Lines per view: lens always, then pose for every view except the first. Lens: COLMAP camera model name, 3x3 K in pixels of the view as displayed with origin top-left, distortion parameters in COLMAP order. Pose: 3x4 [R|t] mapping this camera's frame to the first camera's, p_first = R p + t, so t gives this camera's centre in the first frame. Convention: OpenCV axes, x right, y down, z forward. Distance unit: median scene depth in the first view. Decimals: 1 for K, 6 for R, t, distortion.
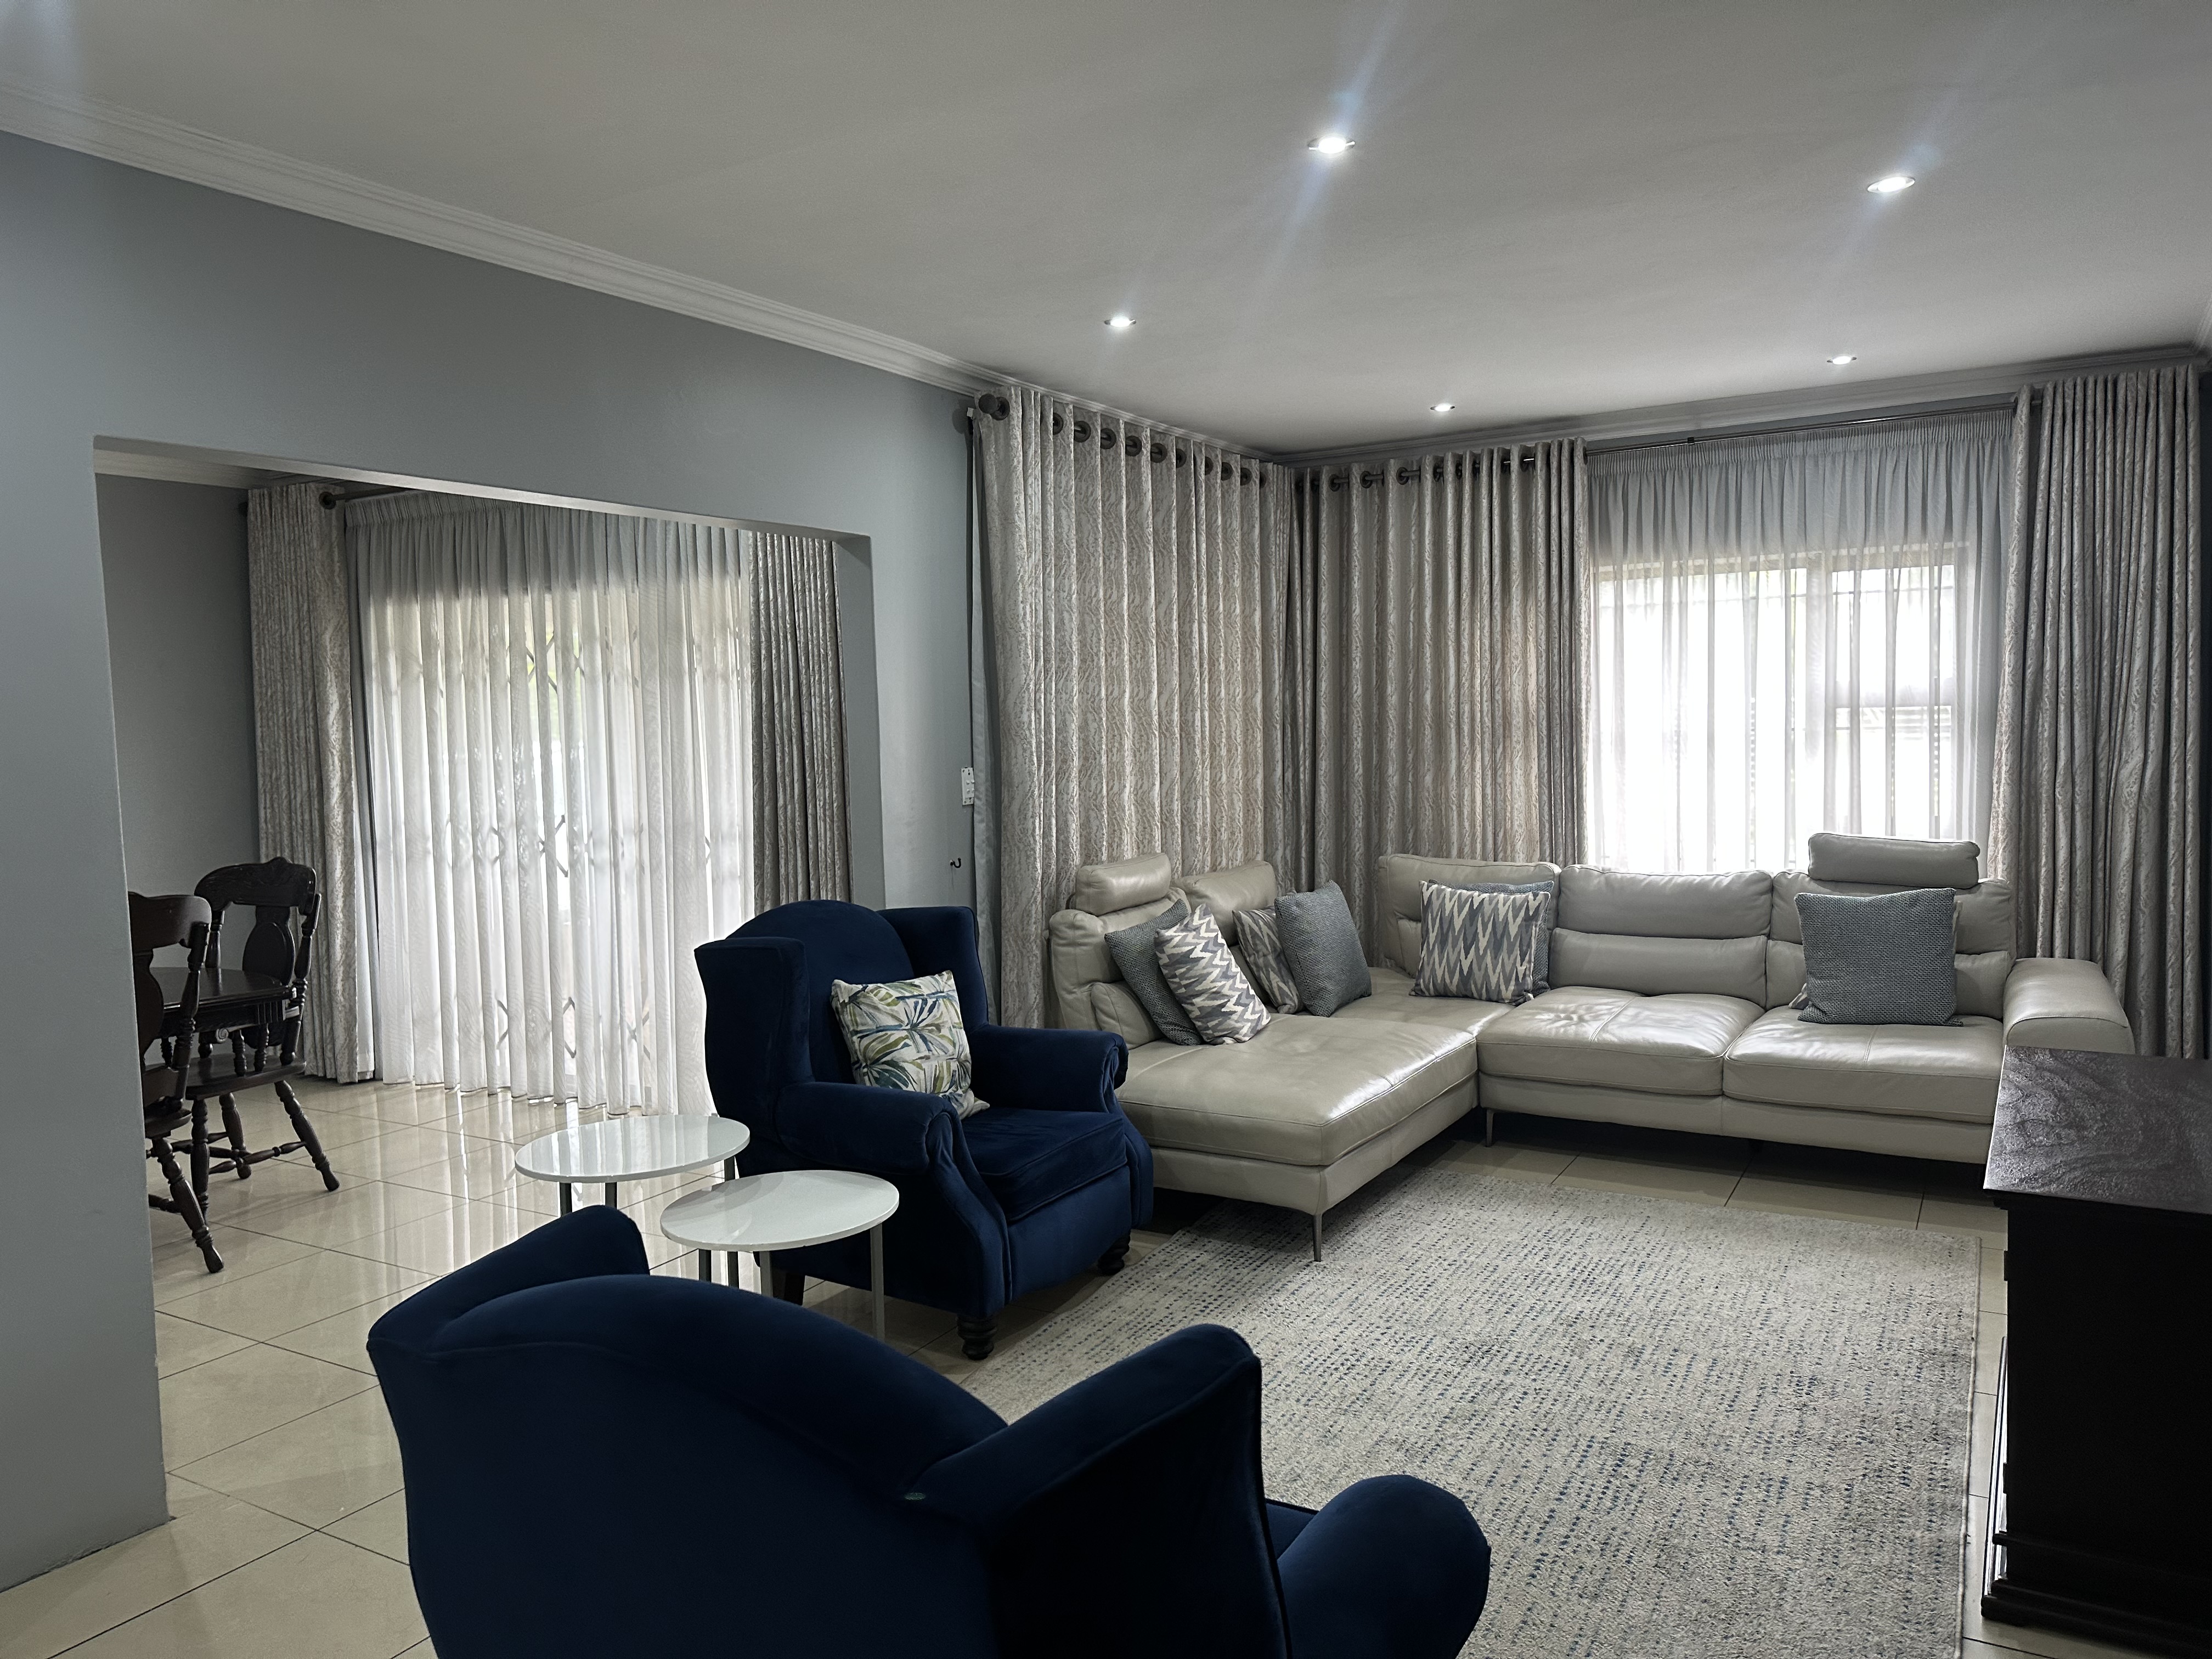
lens RADIAL K [[1527.7, 0, 1101.7], [0, 1527.7, 823.8], [0, 0, 1]] dist [0.050817, -0.065917]
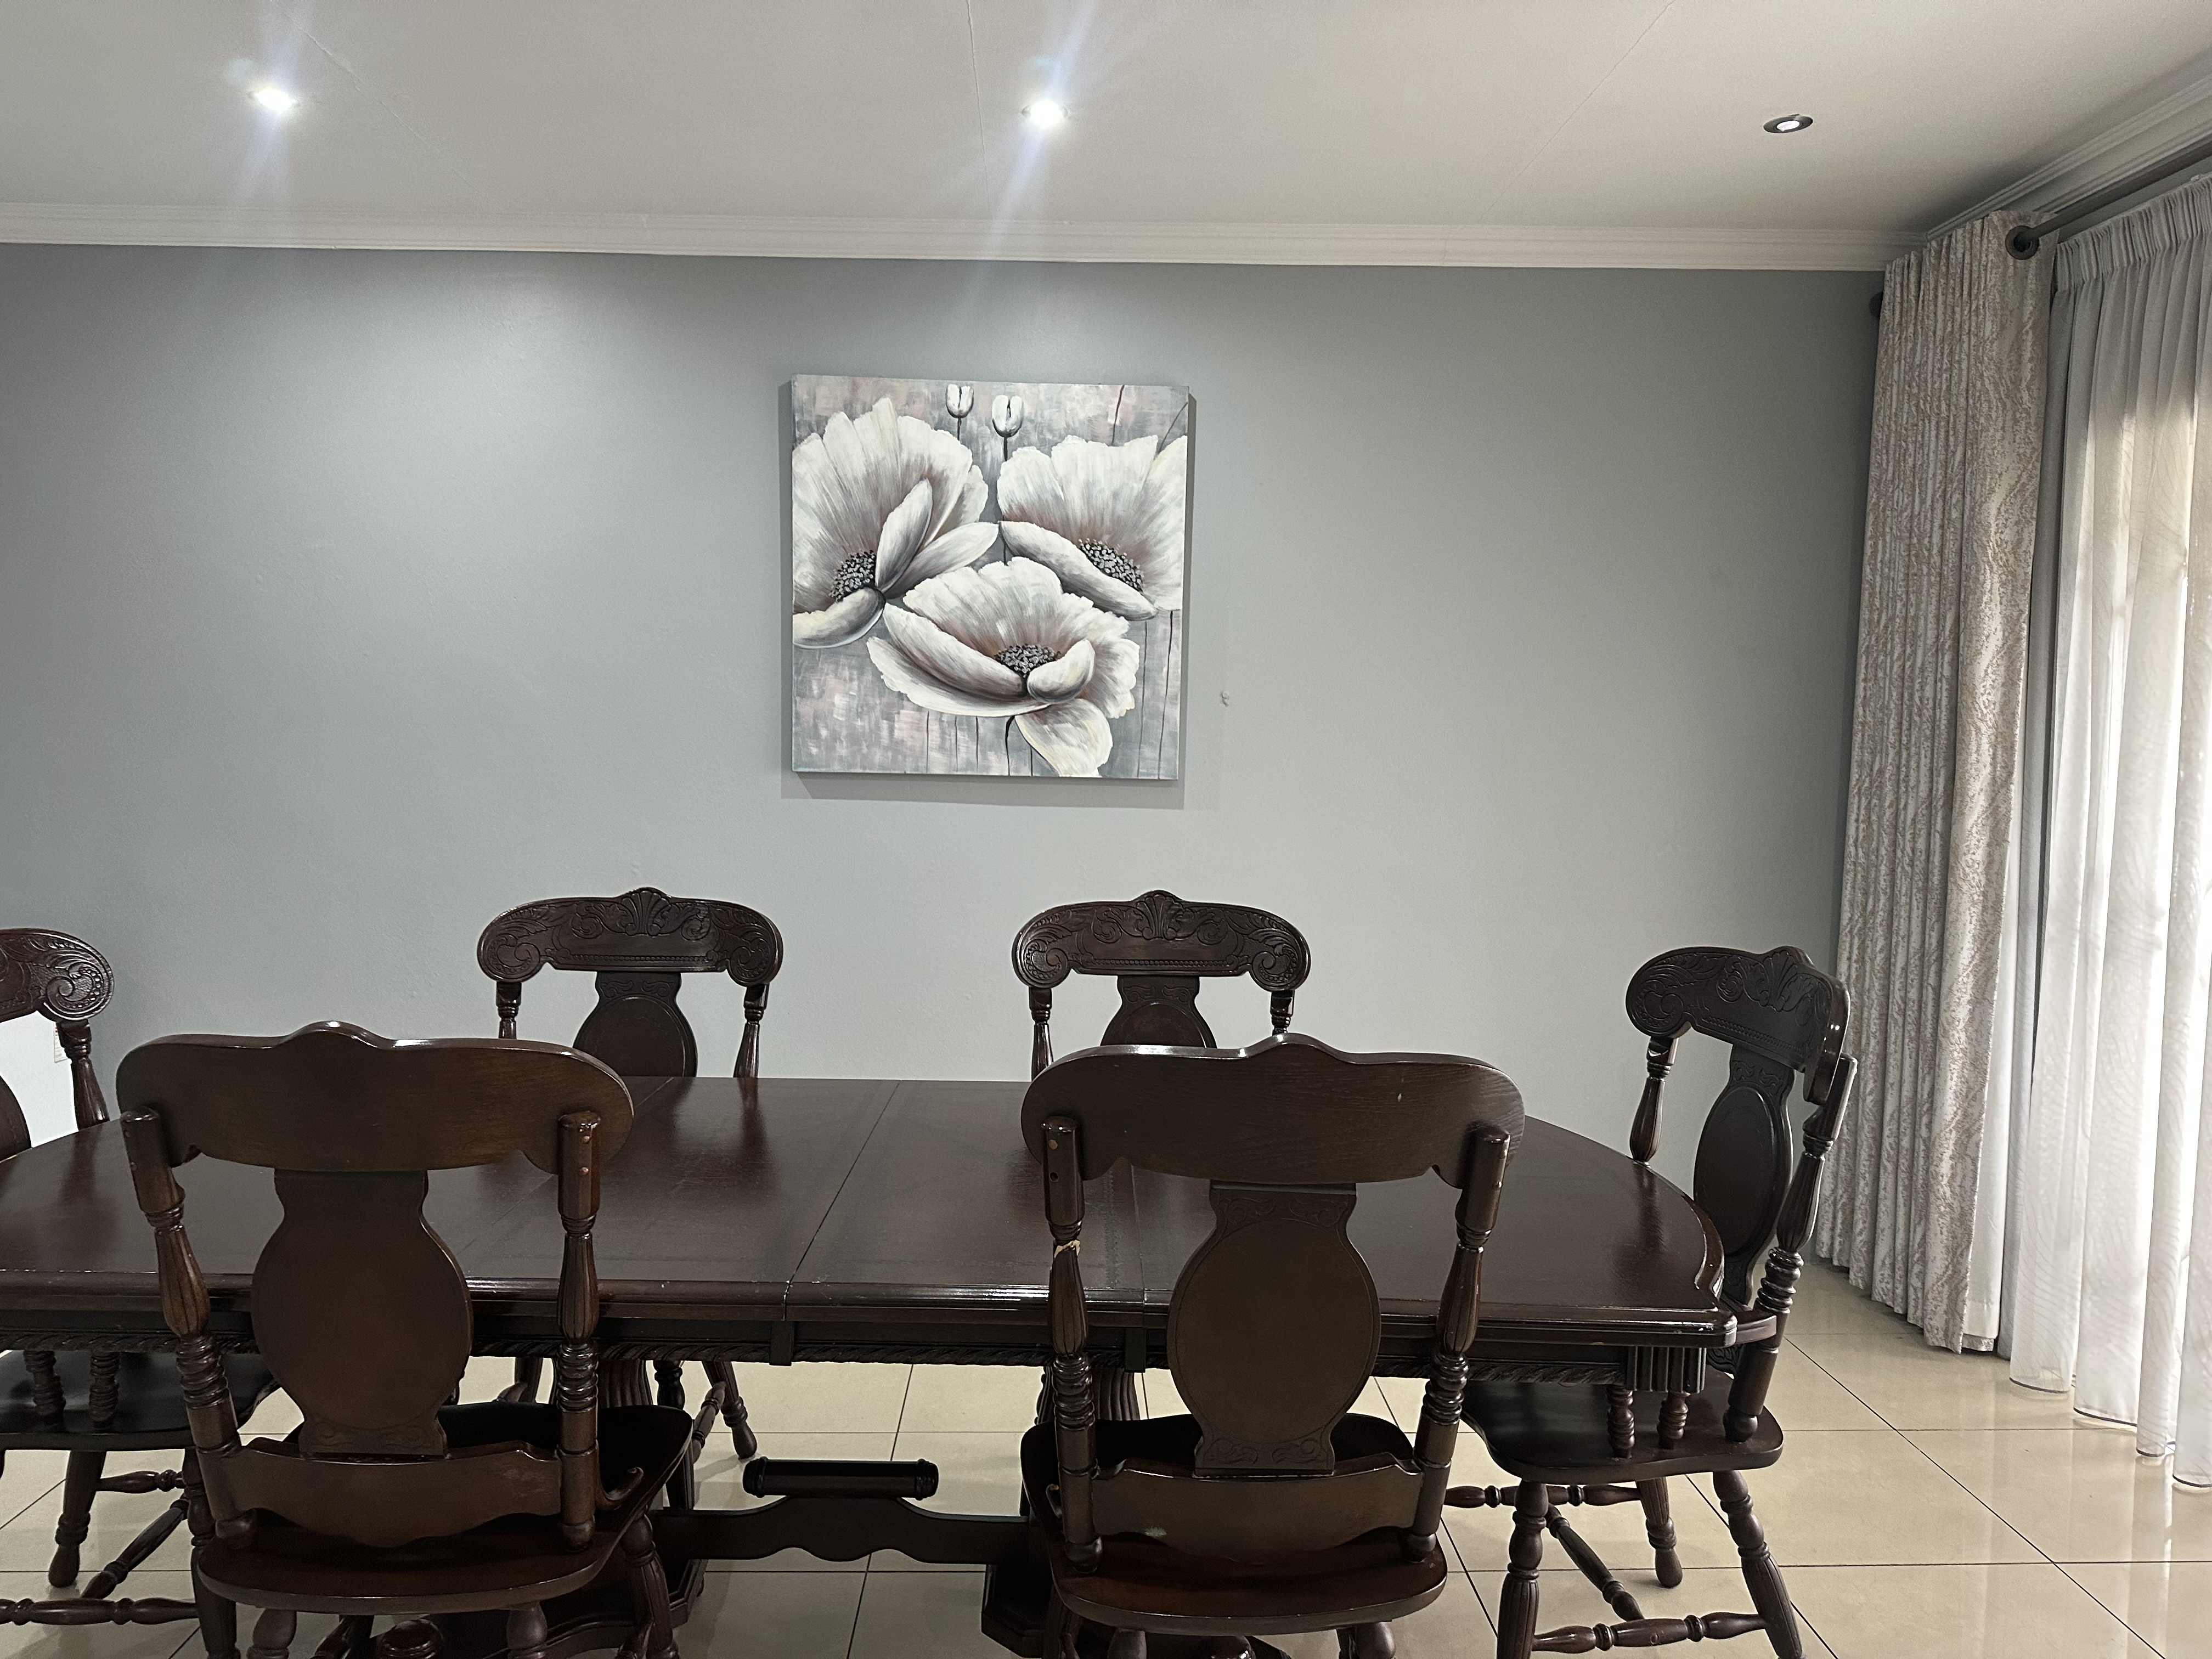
lens RADIAL K [[1527.7, 0, 1101.7], [0, 1527.7, 823.8], [0, 0, 1]] dist [0.050817, -0.065917]
pose [[0.524571, 0.085319, -0.847081, -0.206756], [-0.080603, 0.995474, 0.050350, -0.016036], [0.847543, 0.041865, 0.529074, 0.466990]]
